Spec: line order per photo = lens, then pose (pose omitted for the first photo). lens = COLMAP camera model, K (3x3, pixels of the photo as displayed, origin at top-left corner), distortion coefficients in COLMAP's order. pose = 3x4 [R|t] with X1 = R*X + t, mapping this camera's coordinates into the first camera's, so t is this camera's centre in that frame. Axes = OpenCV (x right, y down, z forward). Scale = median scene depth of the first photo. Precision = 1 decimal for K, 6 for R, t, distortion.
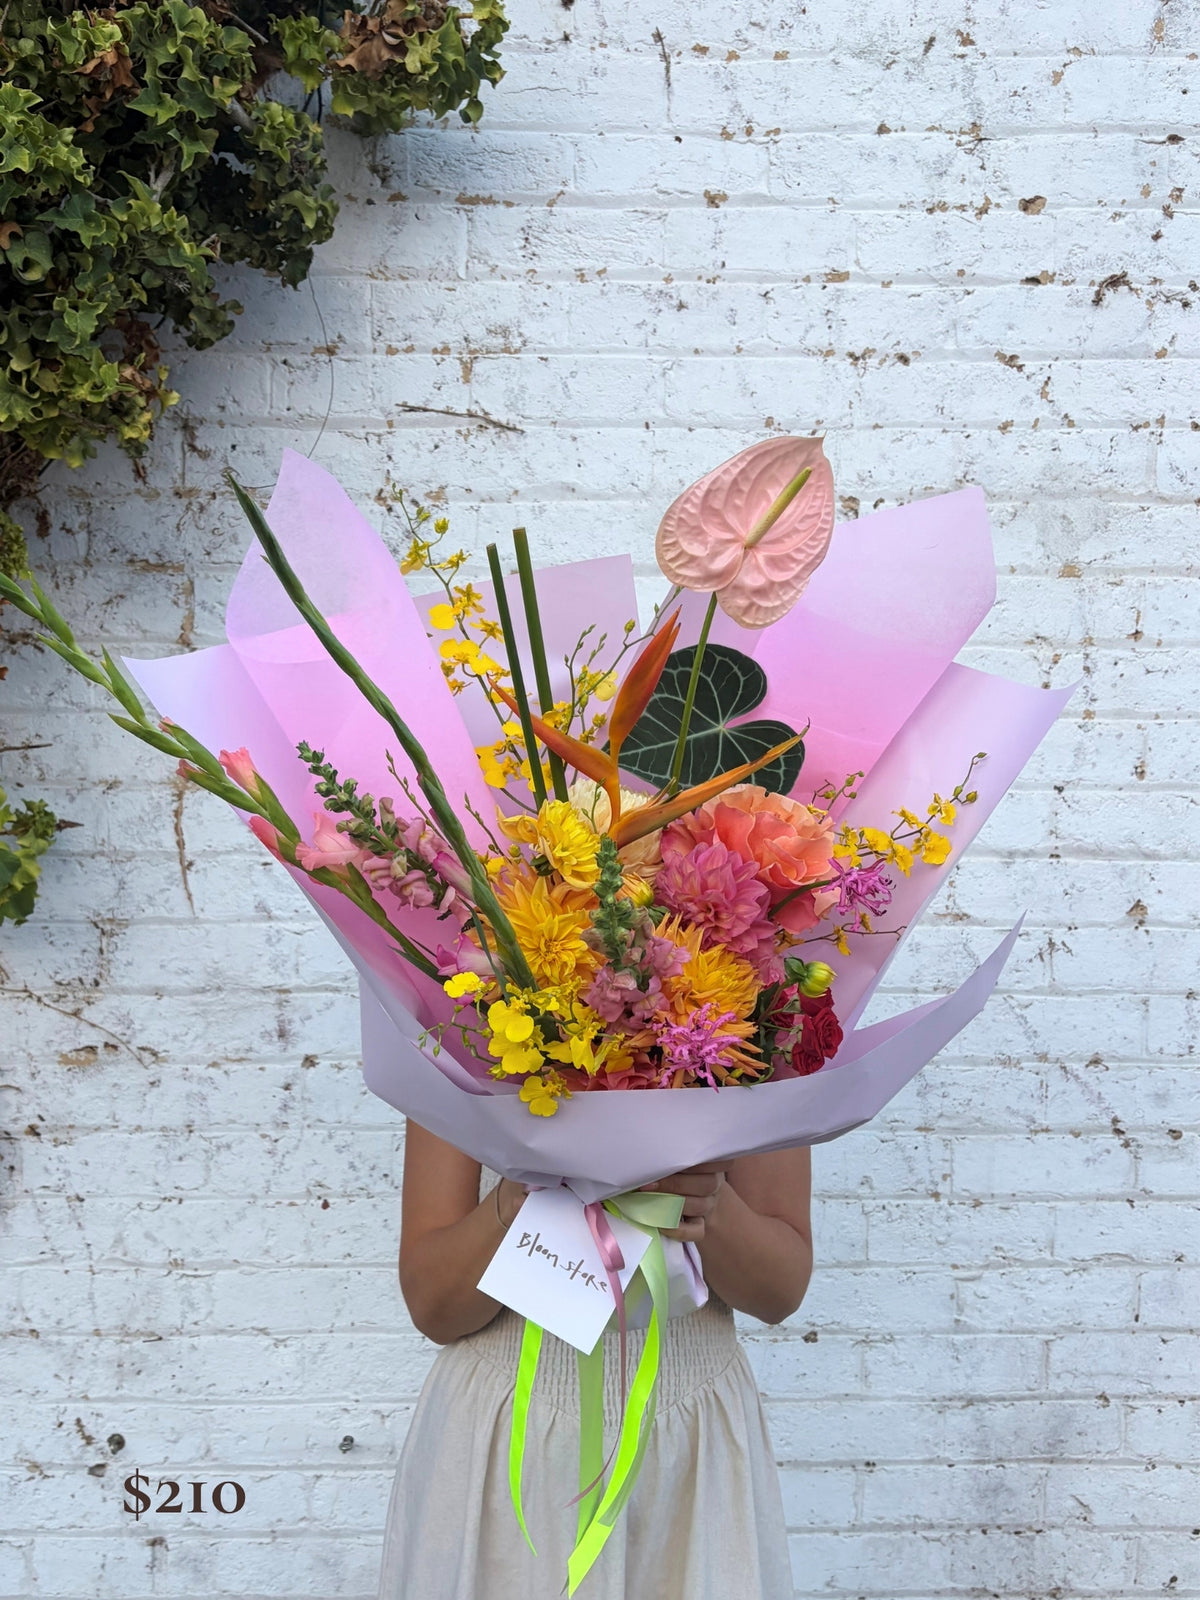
lens RADIAL K [[1291.3, 0, 600.0], [0, 1291.3, 800.0], [0, 0, 1]] dist [0.004427, 0.012333]
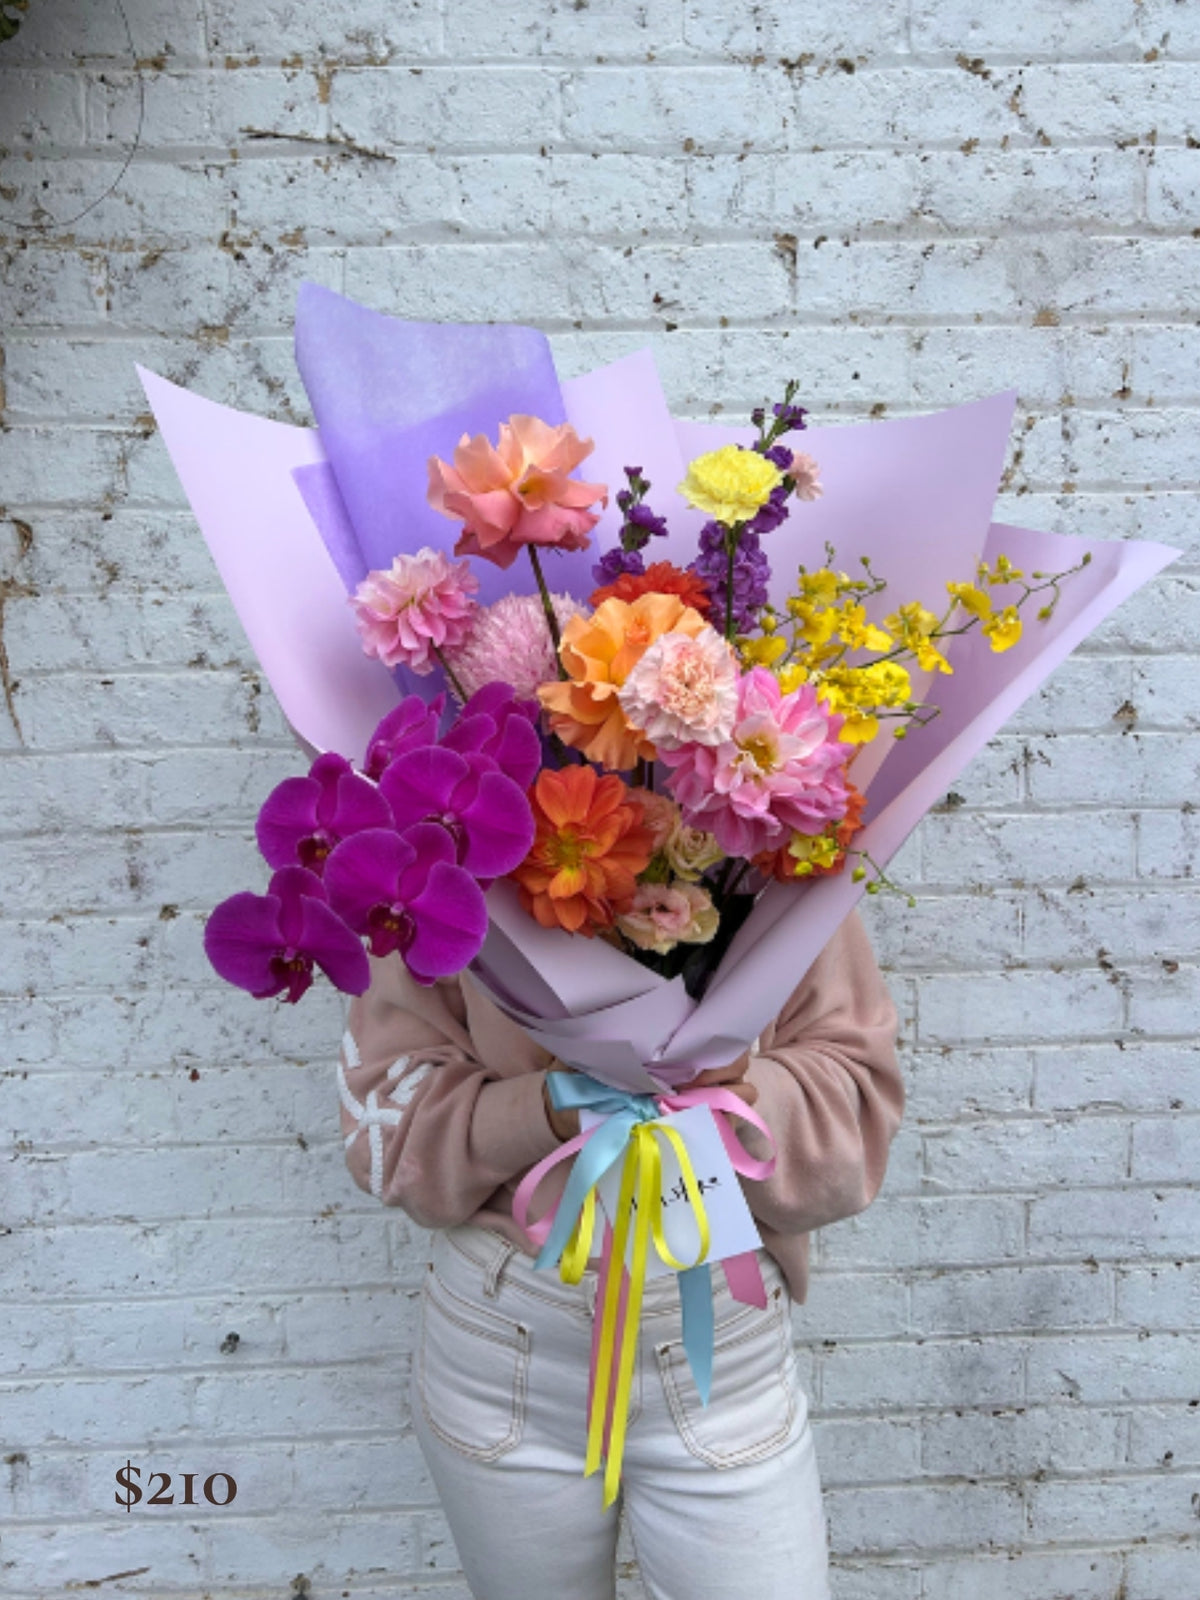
lens RADIAL K [[1291.3, 0, 600.0], [0, 1291.3, 800.0], [0, 0, 1]] dist [0.004427, 0.012333]
pose [[0.996571, -0.027044, 0.078198, -0.004913], [0.016011, 0.990244, 0.138418, 0.014943], [-0.081179, -0.136692, 0.987282, 0.141589]]
